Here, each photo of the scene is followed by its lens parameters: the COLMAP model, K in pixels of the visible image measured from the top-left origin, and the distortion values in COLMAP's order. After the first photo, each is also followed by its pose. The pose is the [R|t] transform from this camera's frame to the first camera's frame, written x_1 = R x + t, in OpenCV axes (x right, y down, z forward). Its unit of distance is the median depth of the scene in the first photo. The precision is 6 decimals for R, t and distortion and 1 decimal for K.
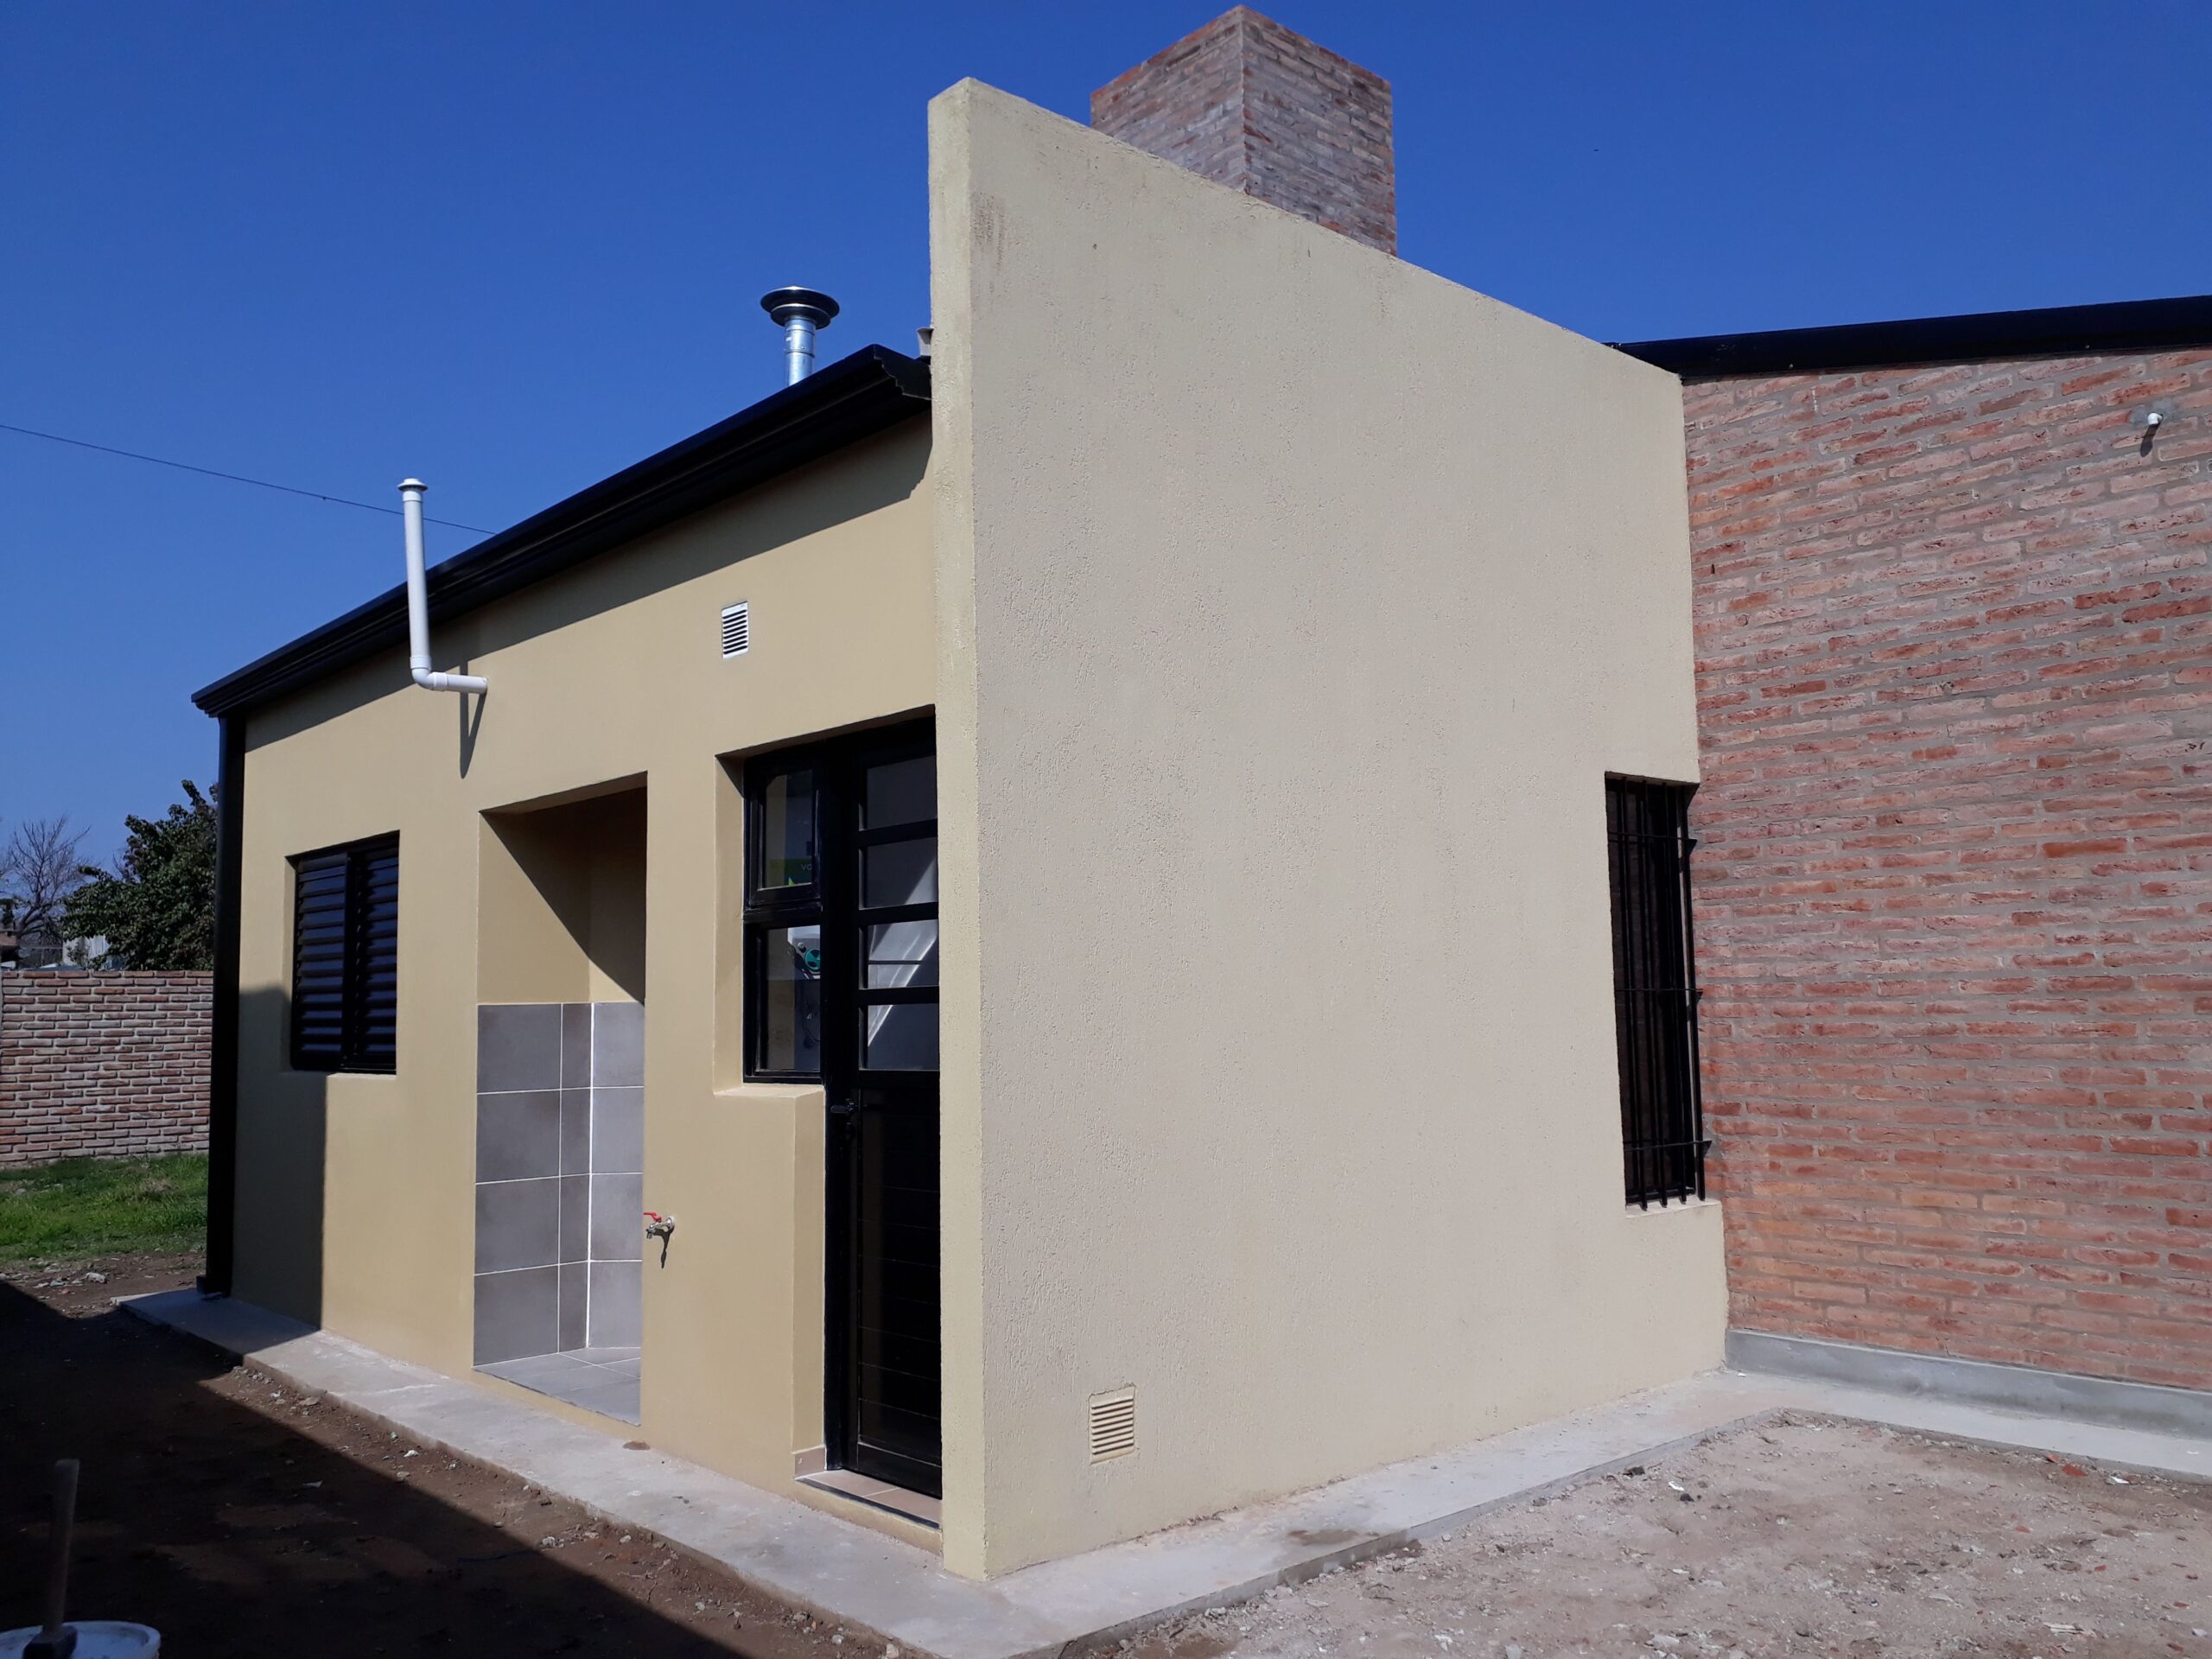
lens RADIAL K [[1773.1, 0, 1098.6], [0, 1773.1, 839.1], [0, 0, 1]] dist [-0.004824, -0.003785]
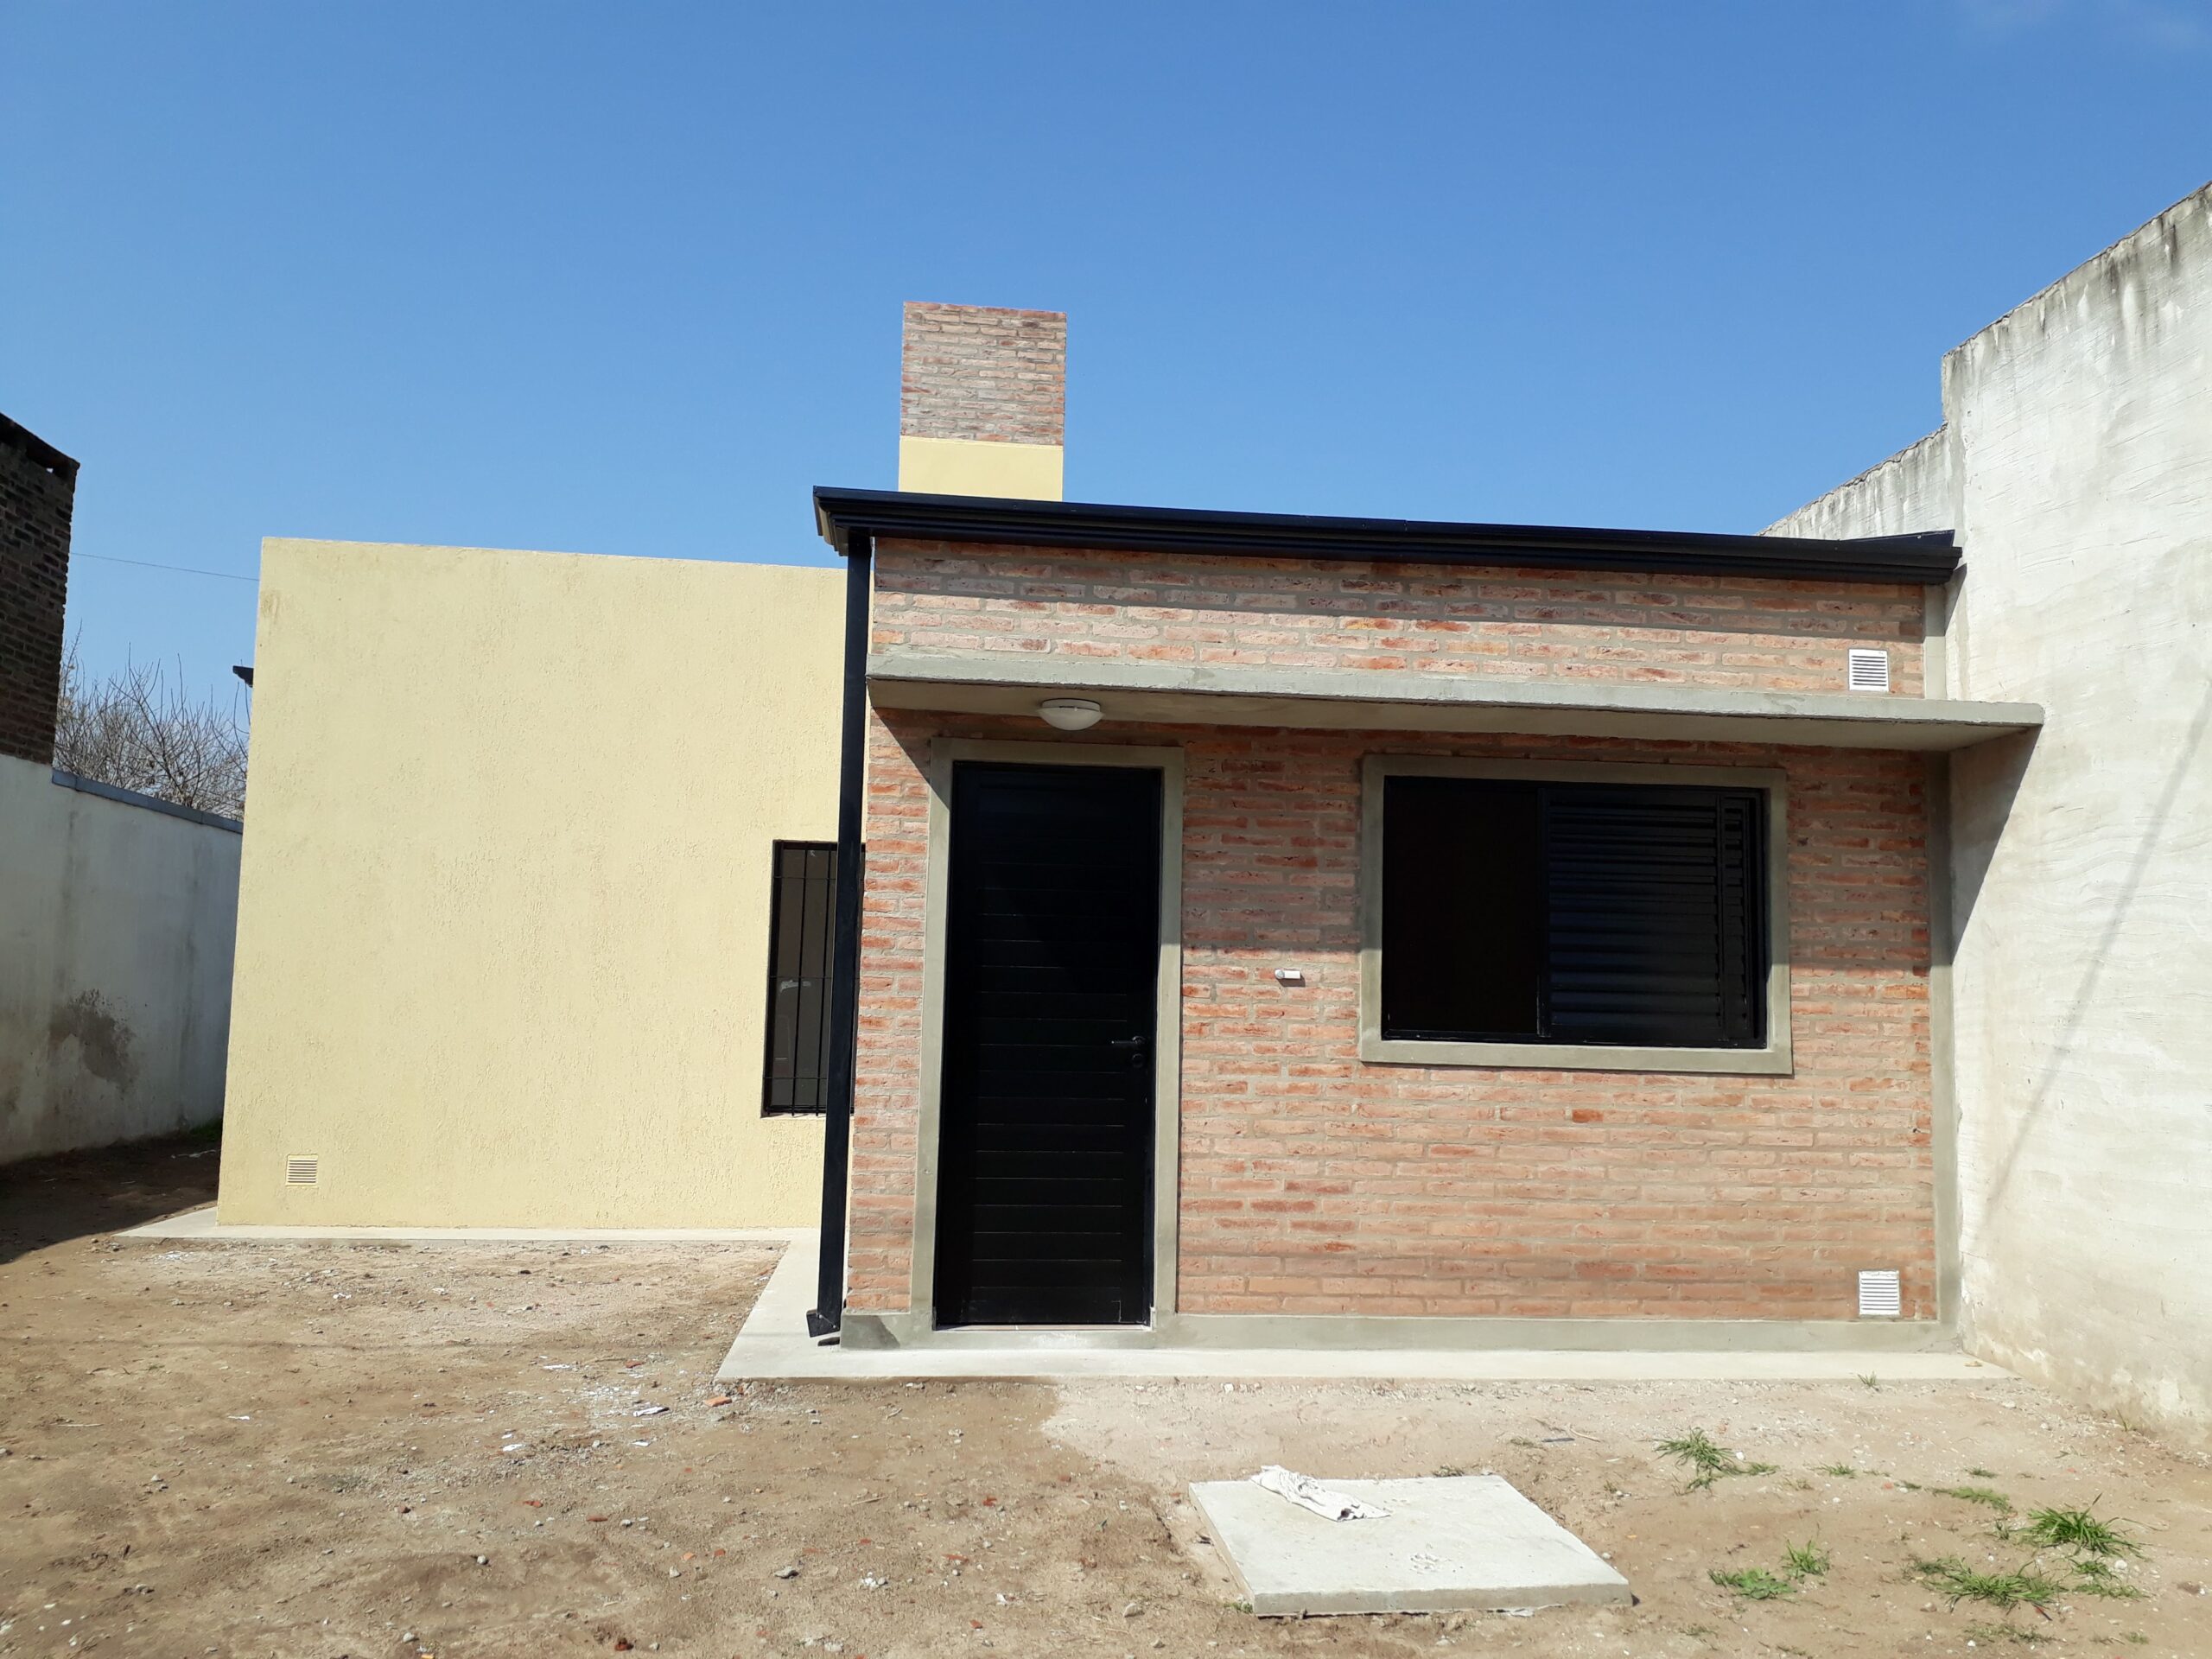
lens RADIAL K [[1749.3, 0, 1106.0], [0, 1749.3, 829.5], [0, 0, 1]] dist [0.252771, -0.651768]
pose [[0.813896, -0.024964, -0.580474, 1.464473], [0.017377, 0.999675, -0.018628, -0.011900], [0.580750, 0.005074, 0.814066, -0.125825]]
